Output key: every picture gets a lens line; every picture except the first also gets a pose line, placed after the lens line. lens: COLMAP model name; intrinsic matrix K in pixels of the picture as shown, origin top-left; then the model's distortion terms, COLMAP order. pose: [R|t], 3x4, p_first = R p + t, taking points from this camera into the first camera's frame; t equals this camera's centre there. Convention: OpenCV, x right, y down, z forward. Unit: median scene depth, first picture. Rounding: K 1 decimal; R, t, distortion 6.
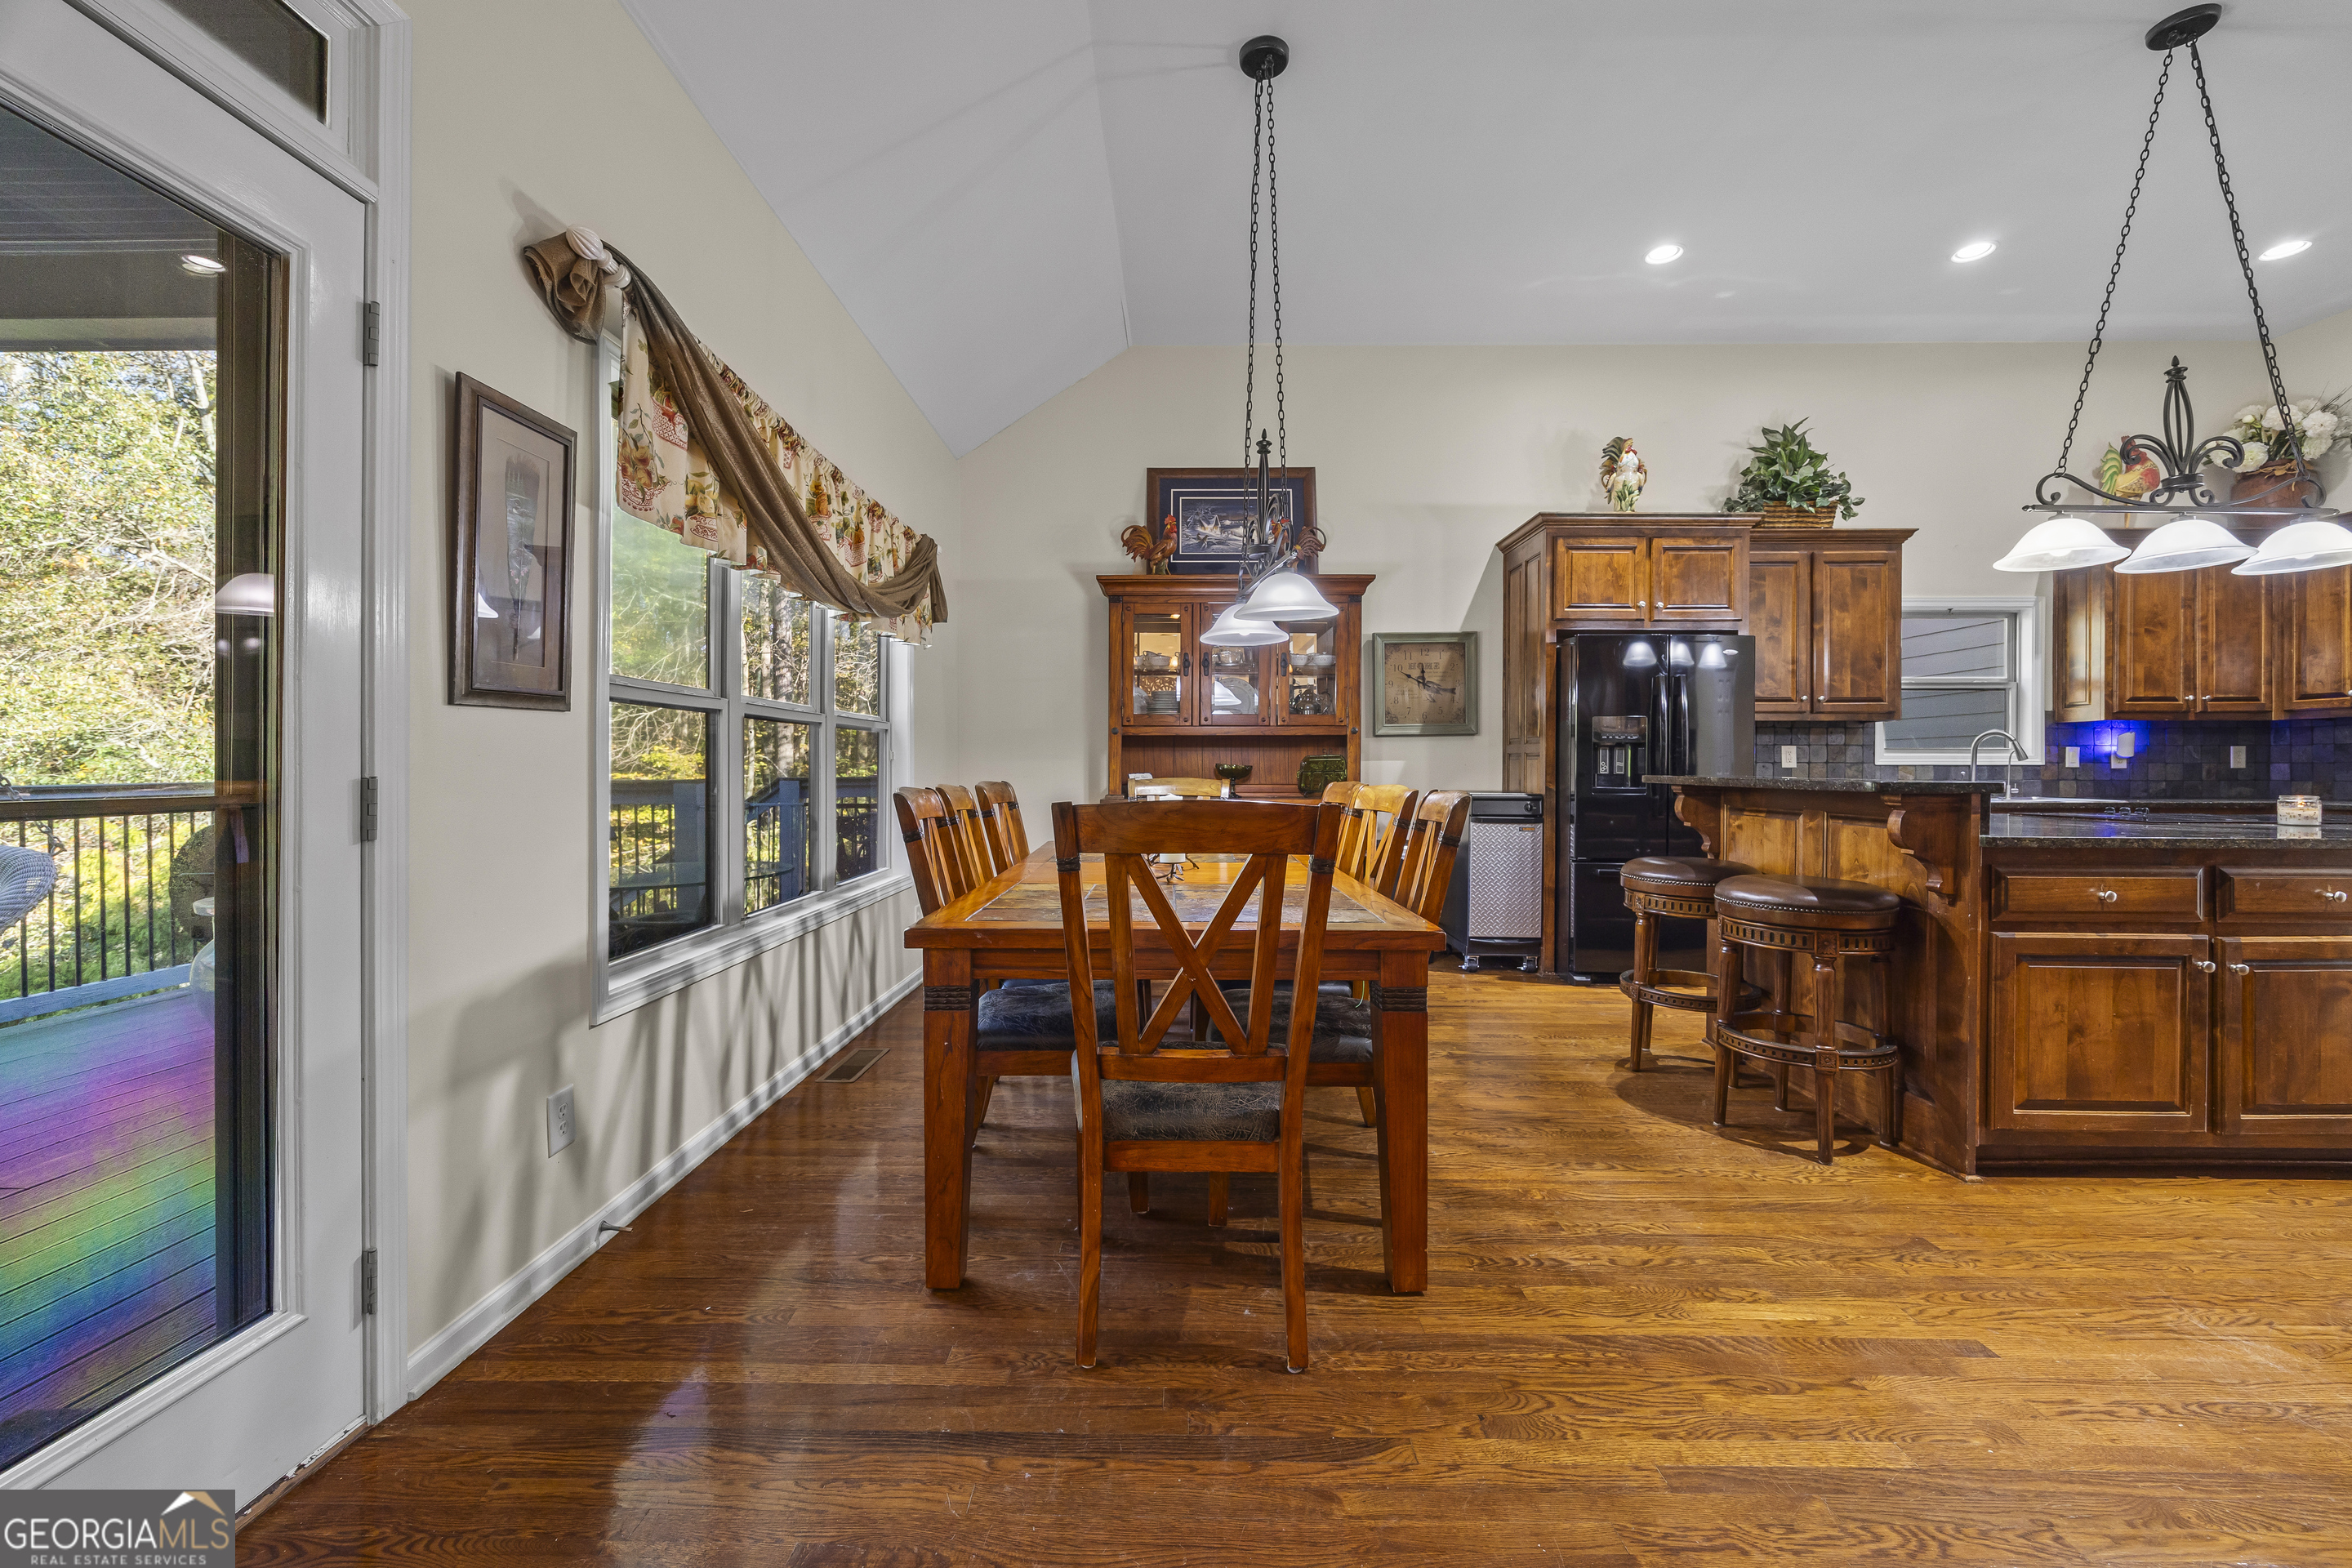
lens RADIAL K [[947.6, 0, 1178.2], [0, 947.6, 765.4], [0, 0, 1]] dist [0.000753, 0.000558]
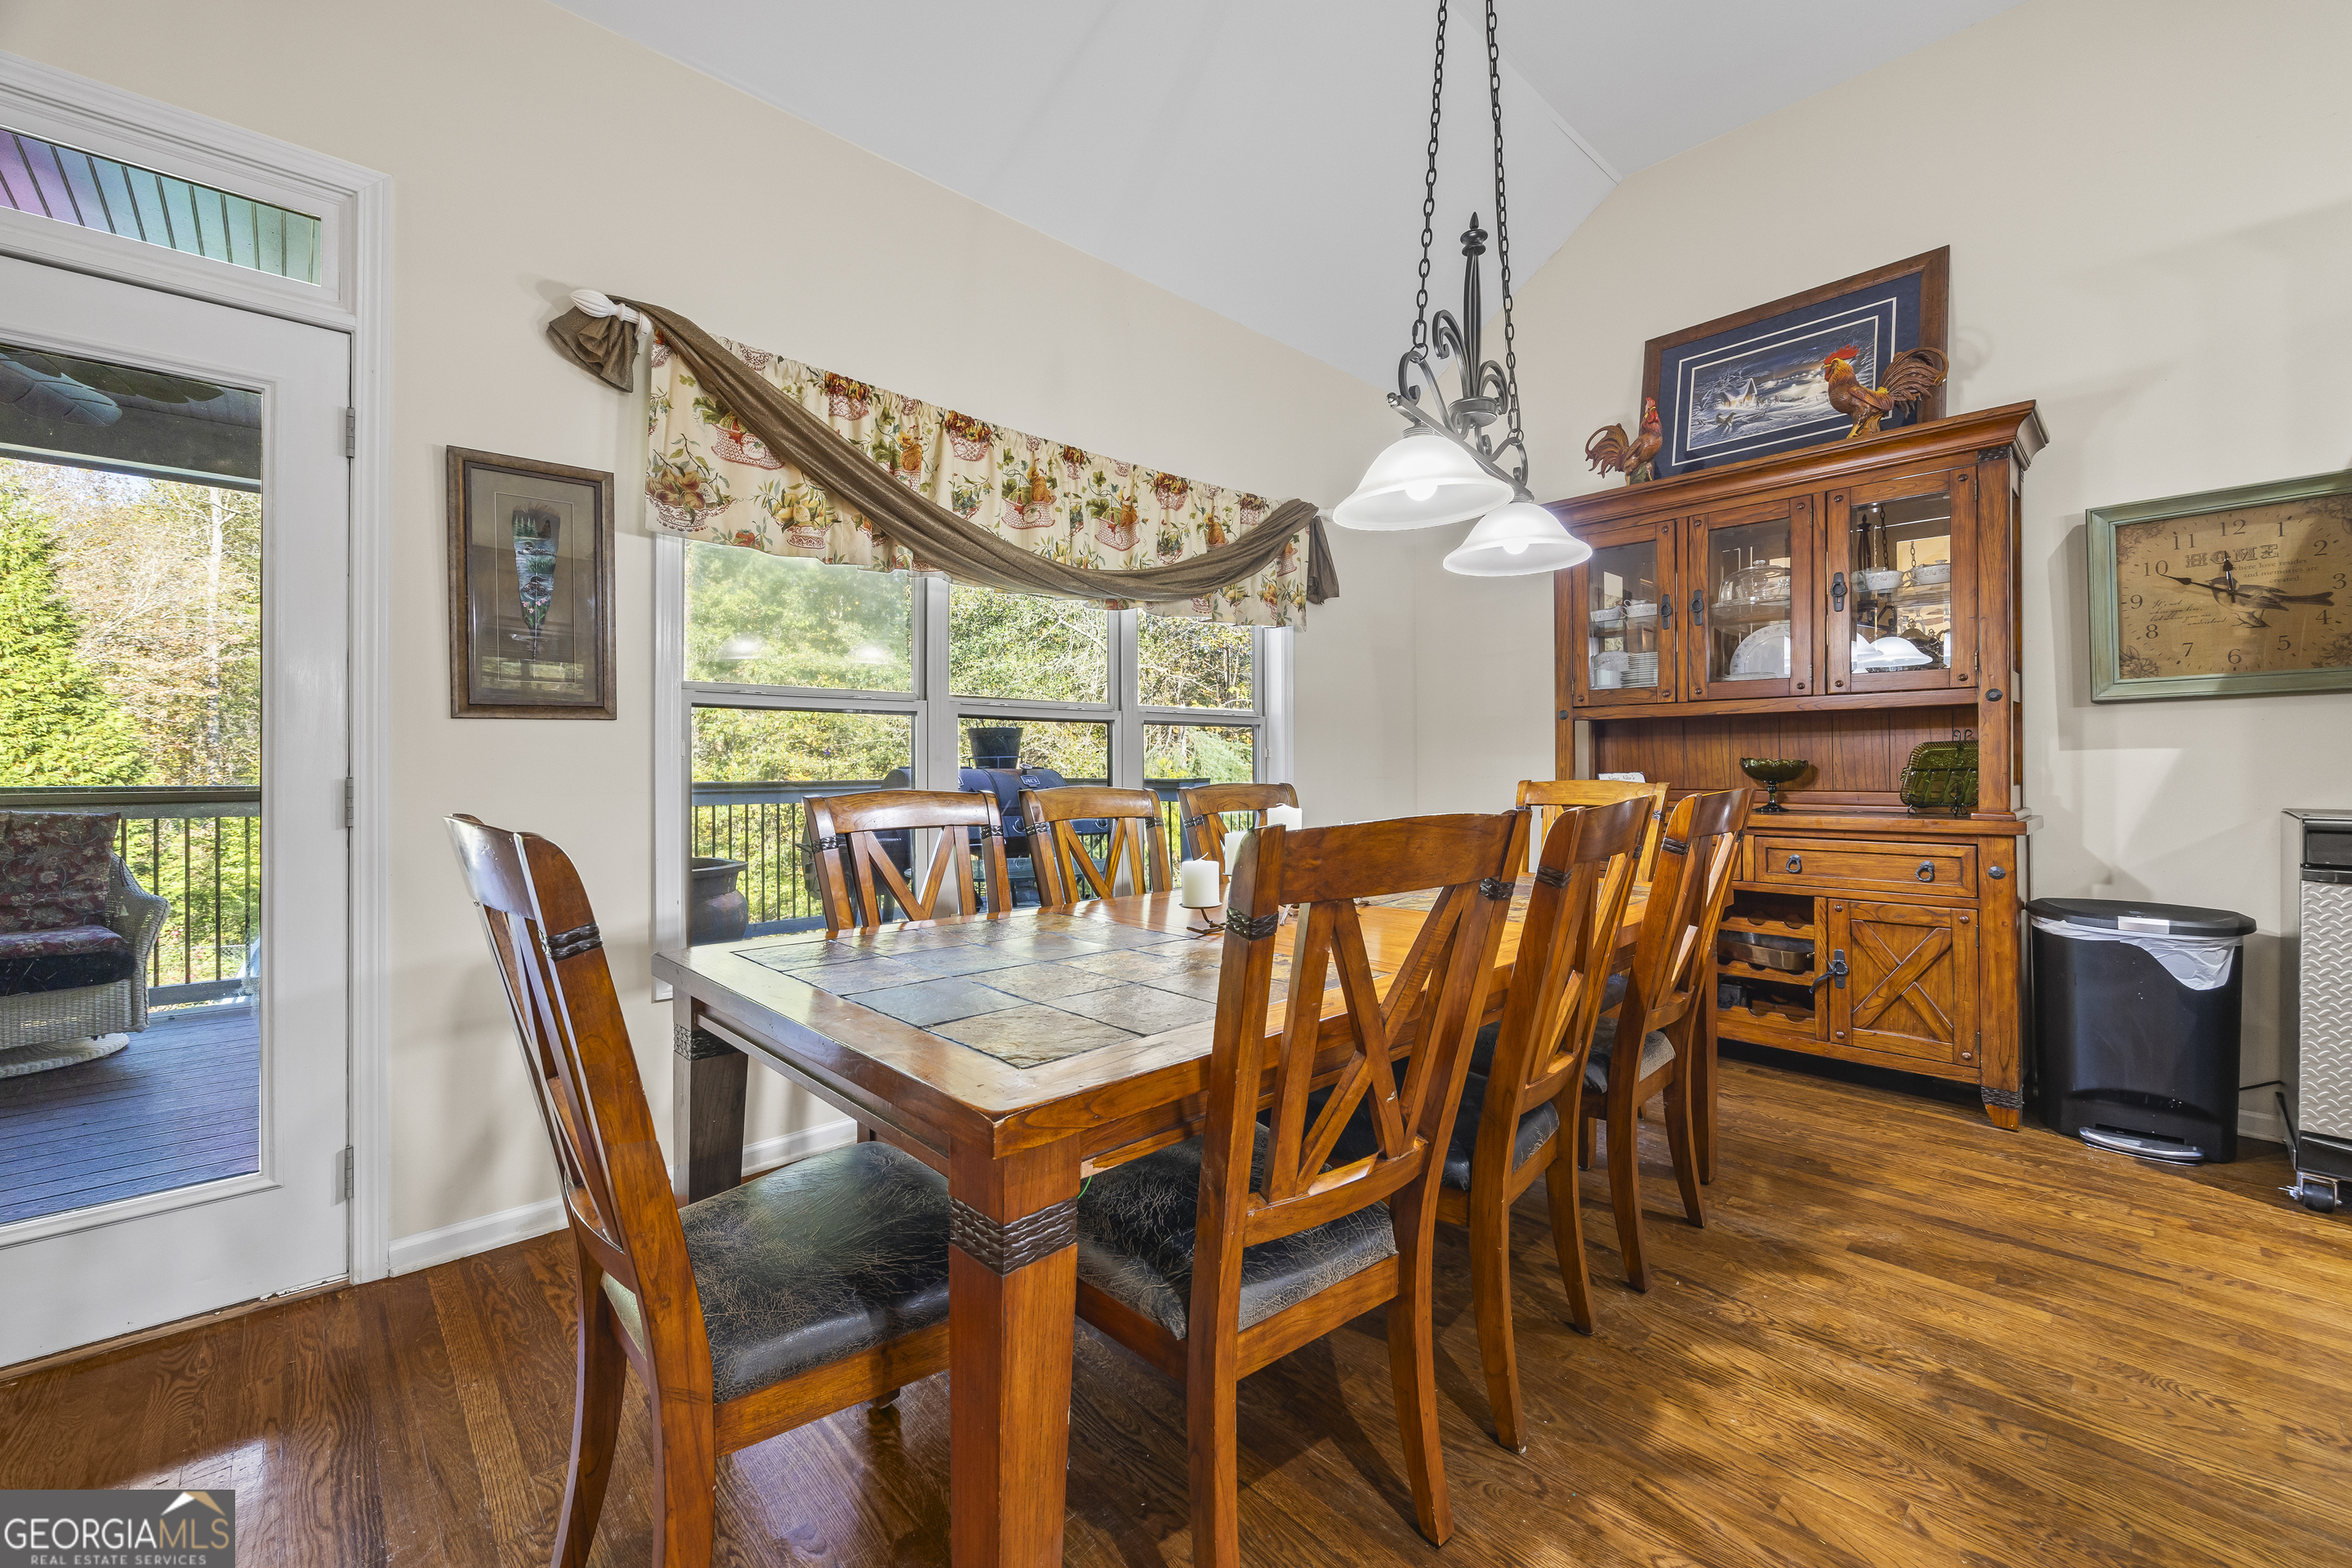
lens RADIAL K [[947.6, 0, 1178.2], [0, 947.6, 765.4], [0, 0, 1]] dist [0.000753, 0.000558]
pose [[0.689095, -0.005790, -0.724648, 0.252125], [0.006700, 0.999976, -0.001618, 0.001495], [0.724640, -0.003741, 0.689117, 0.275313]]
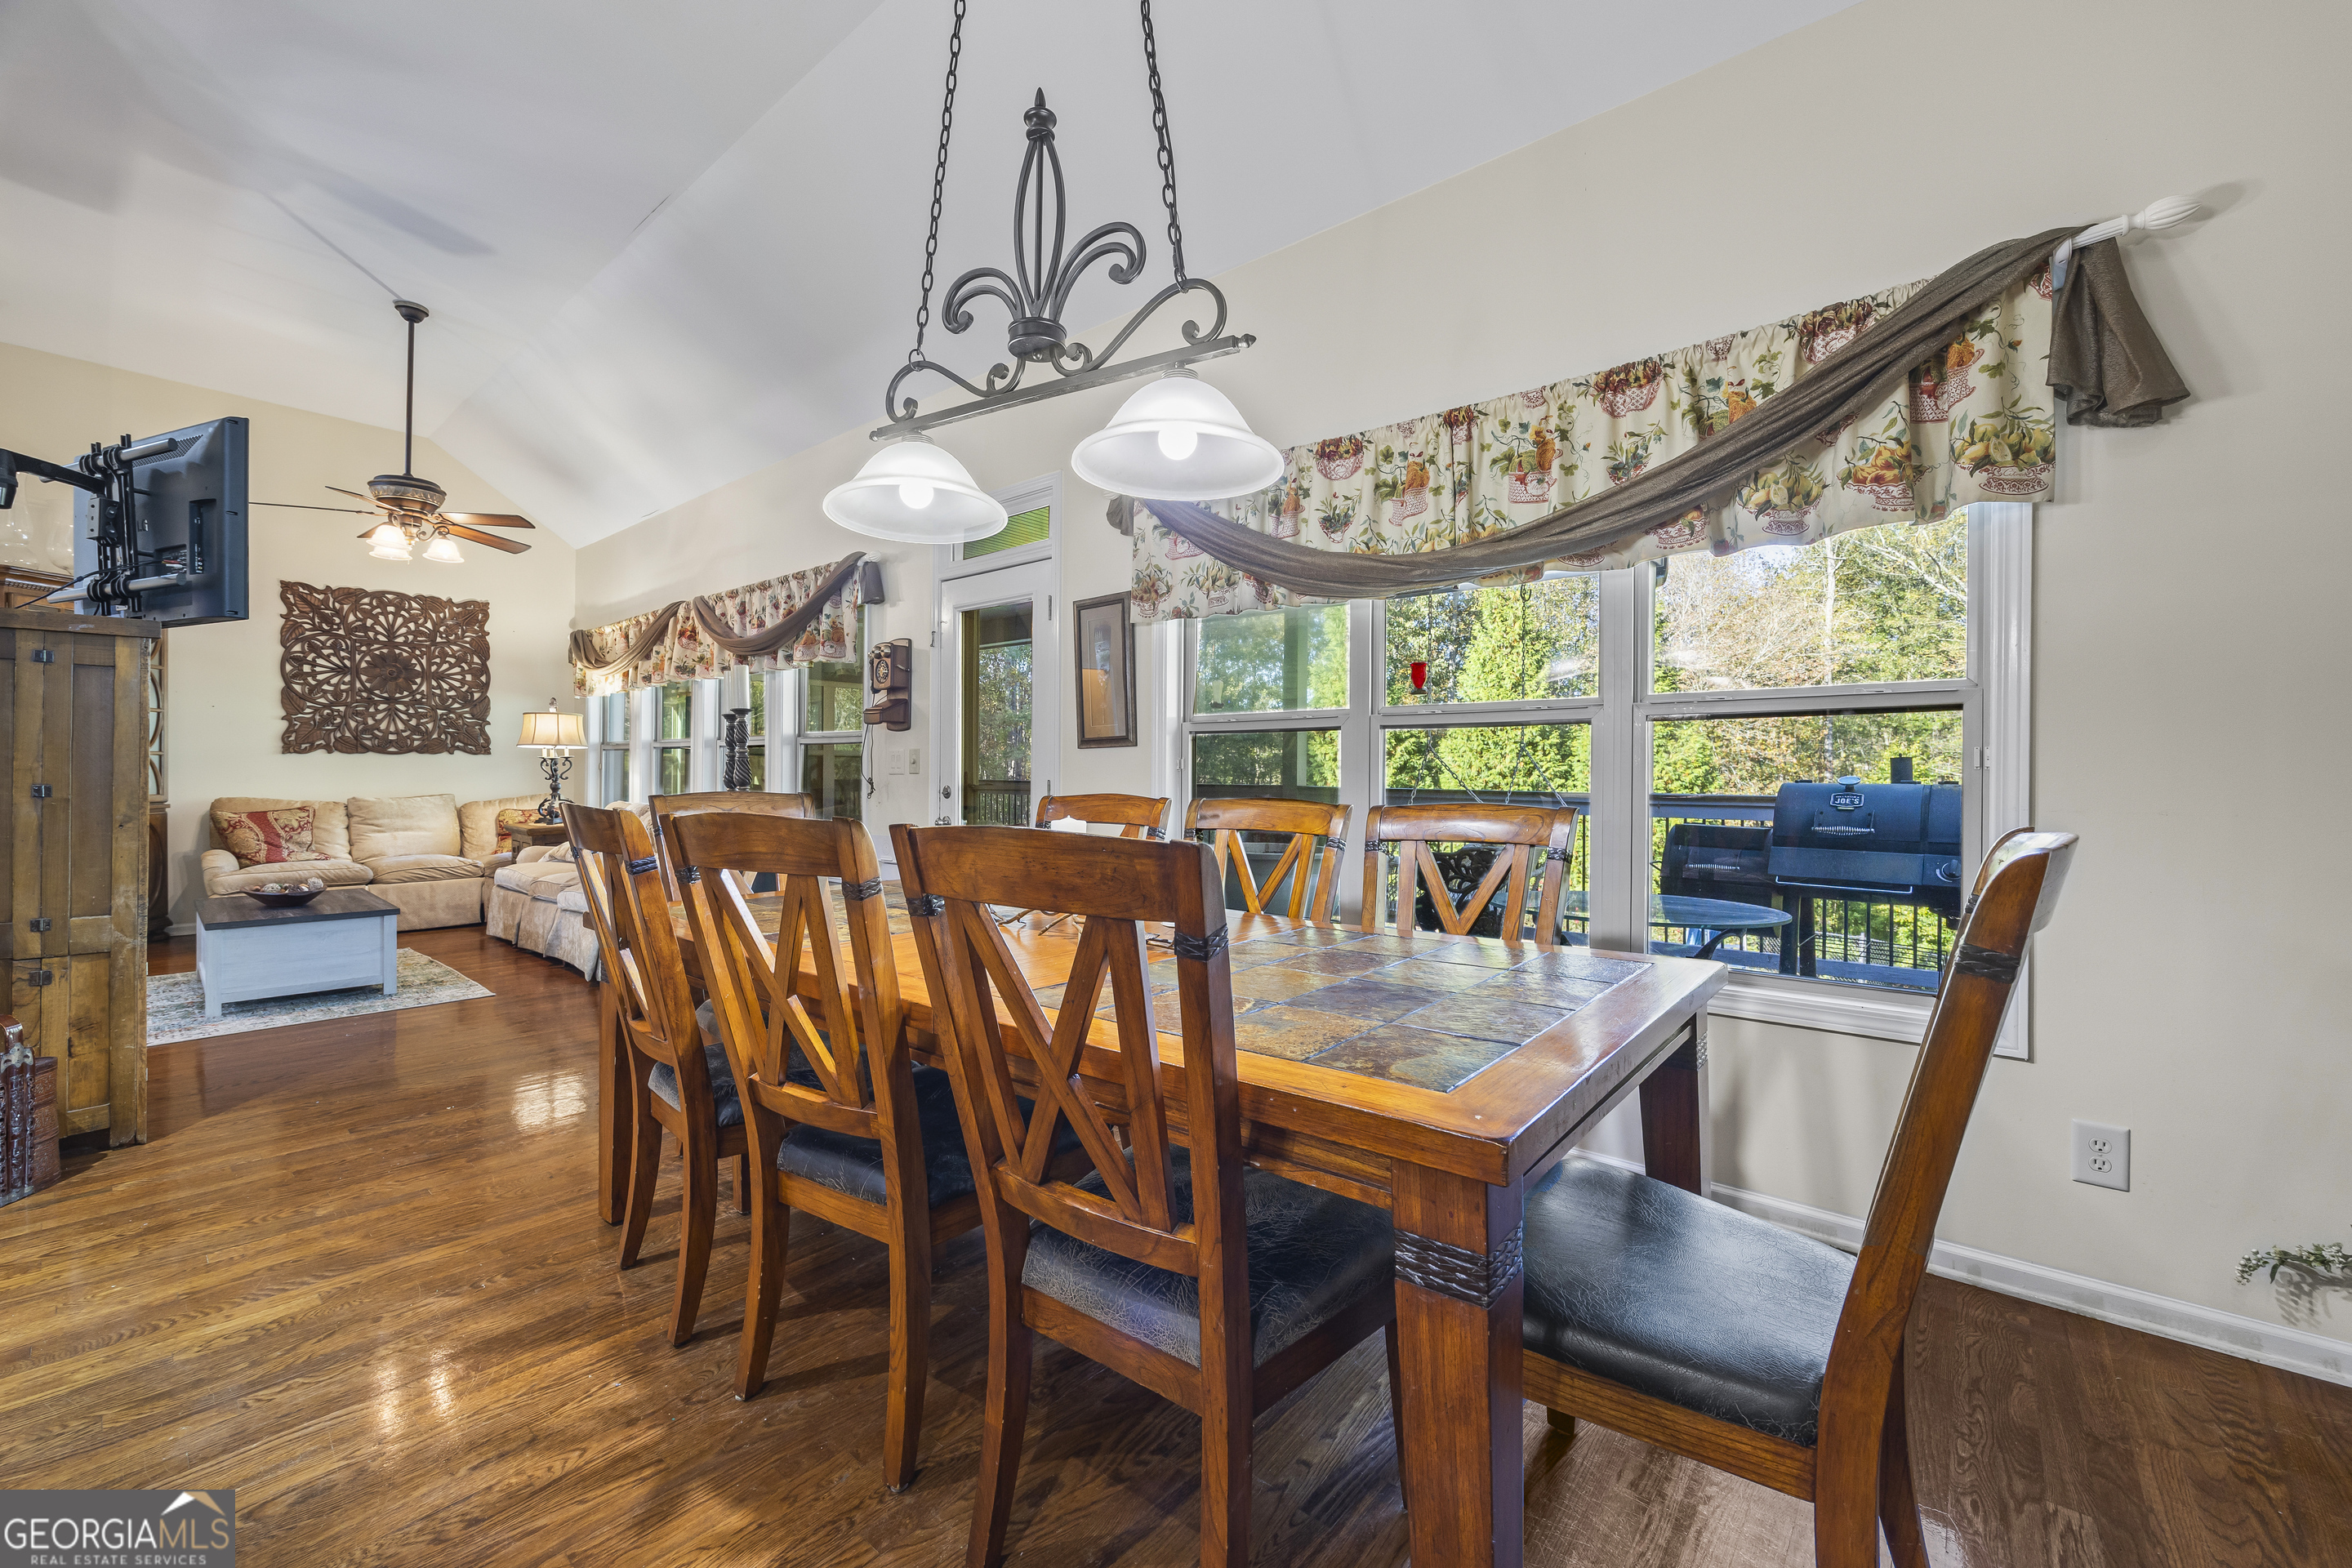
lens RADIAL K [[938.6, 0, 1173.2], [0, 938.6, 778.4], [0, 0, 1]] dist [-0.001549, -0.000130]
pose [[-0.647731, -0.005063, -0.761852, 0.260252], [-0.009085, 0.999958, 0.001079, 0.001023], [0.761815, 0.007620, -0.647750, 0.862620]]
